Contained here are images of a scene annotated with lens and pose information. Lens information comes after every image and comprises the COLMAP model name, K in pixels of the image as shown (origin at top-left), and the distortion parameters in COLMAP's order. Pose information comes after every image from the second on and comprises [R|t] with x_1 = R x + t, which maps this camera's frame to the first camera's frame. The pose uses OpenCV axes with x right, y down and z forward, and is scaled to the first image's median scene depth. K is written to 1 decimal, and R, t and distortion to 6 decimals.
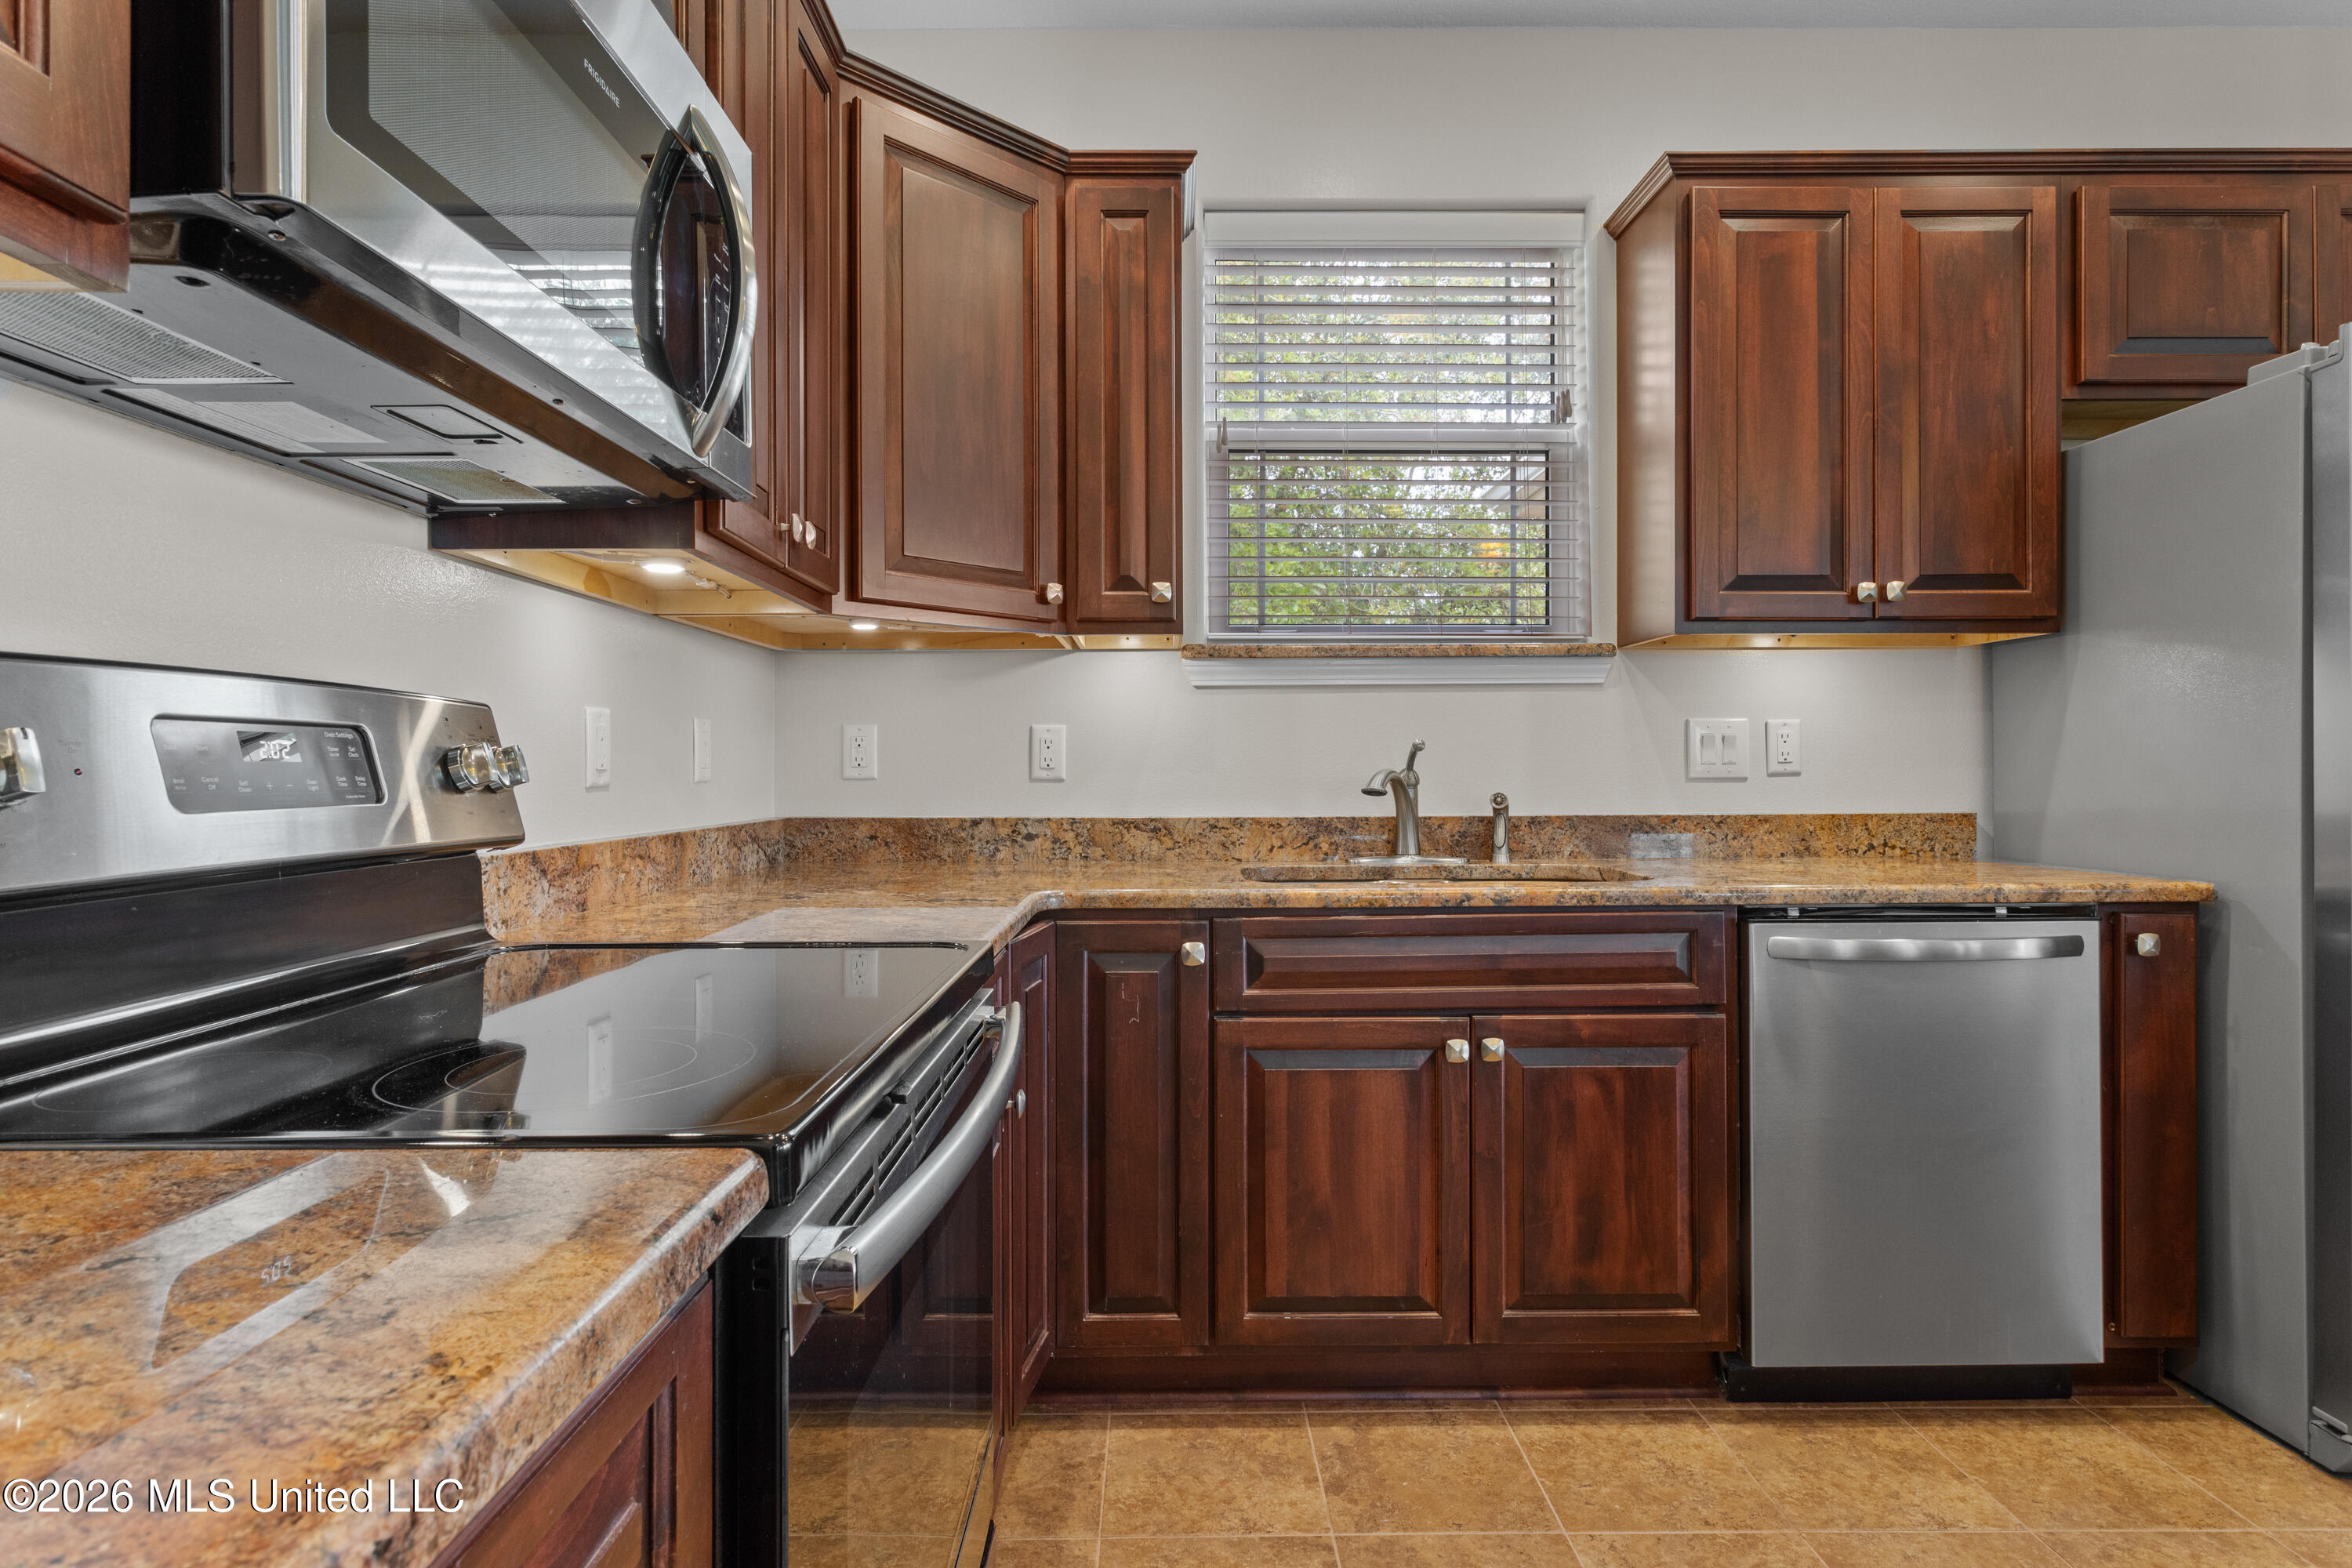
lens RADIAL K [[1192.4, 0, 1173.0], [0, 1192.4, 778.8], [0, 0, 1]] dist [-0.016183, -0.000914]
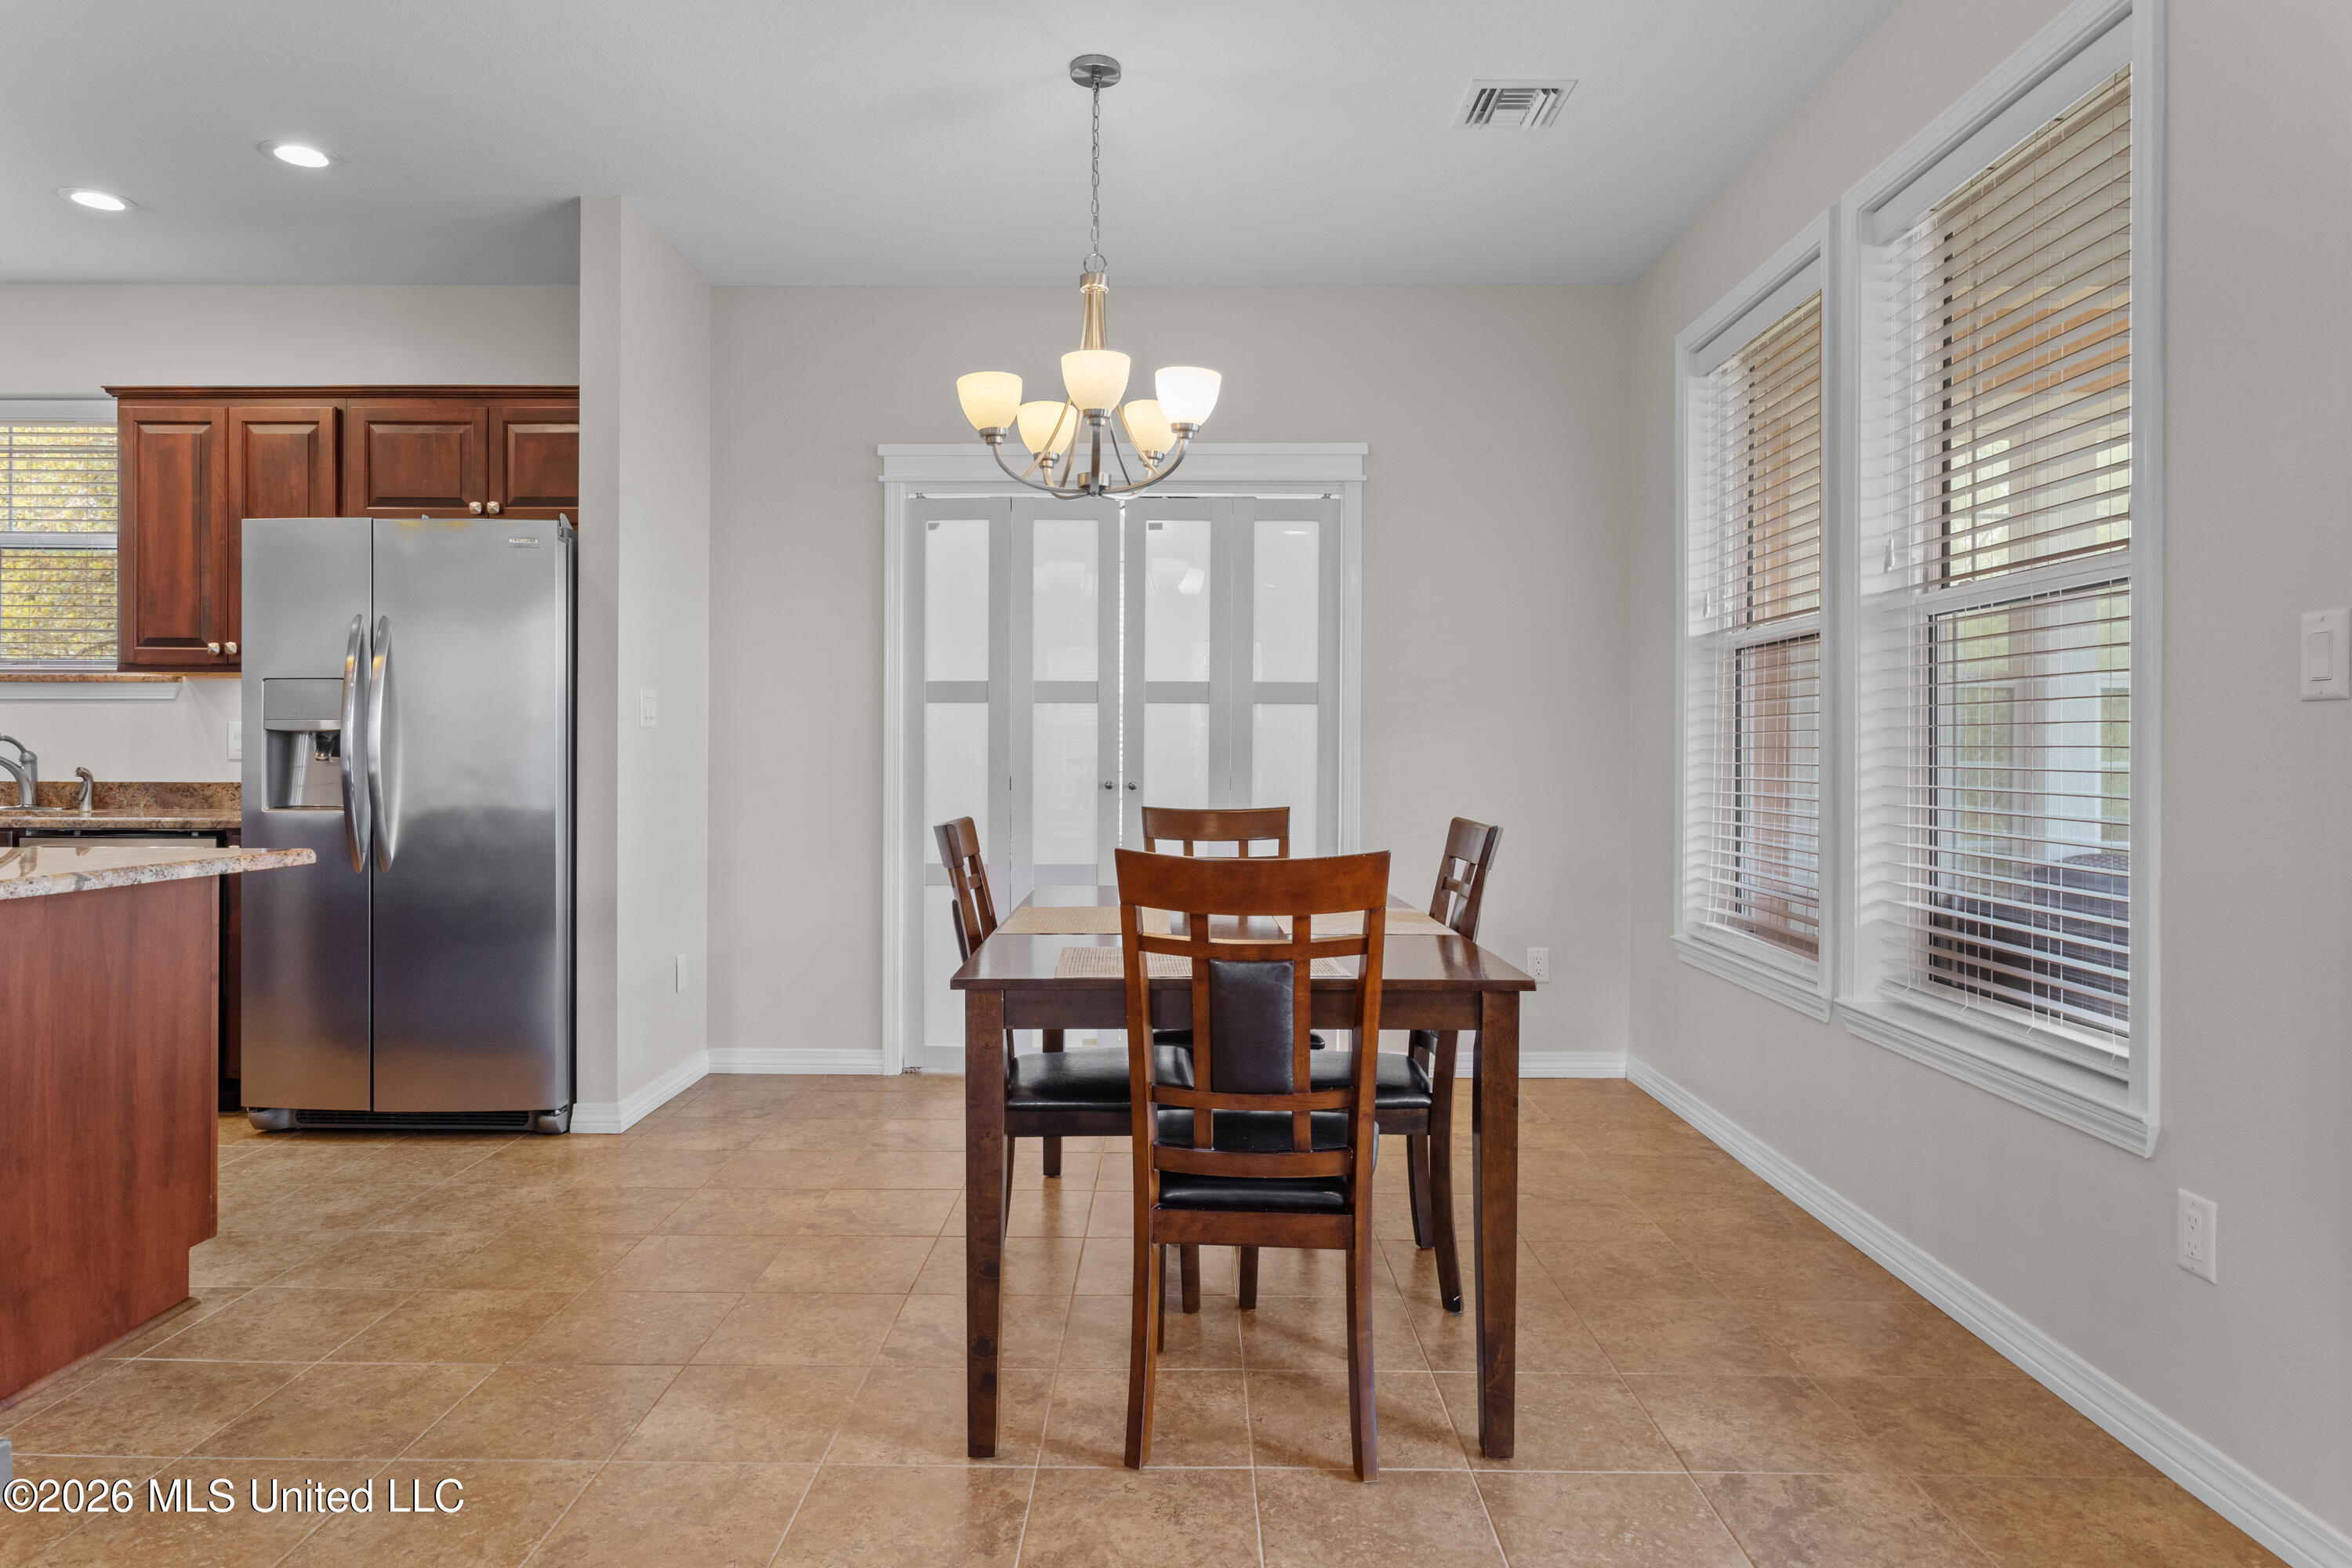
lens RADIAL K [[1388.1, 0, 1174.5], [0, 1388.1, 770.0], [0, 0, 1]] dist [-0.004645, -0.000382]
pose [[0.999953, 0.006958, -0.006766, 1.948513], [-0.006881, 0.999913, 0.011280, -0.017394], [0.006844, -0.011233, 0.999913, -0.954359]]
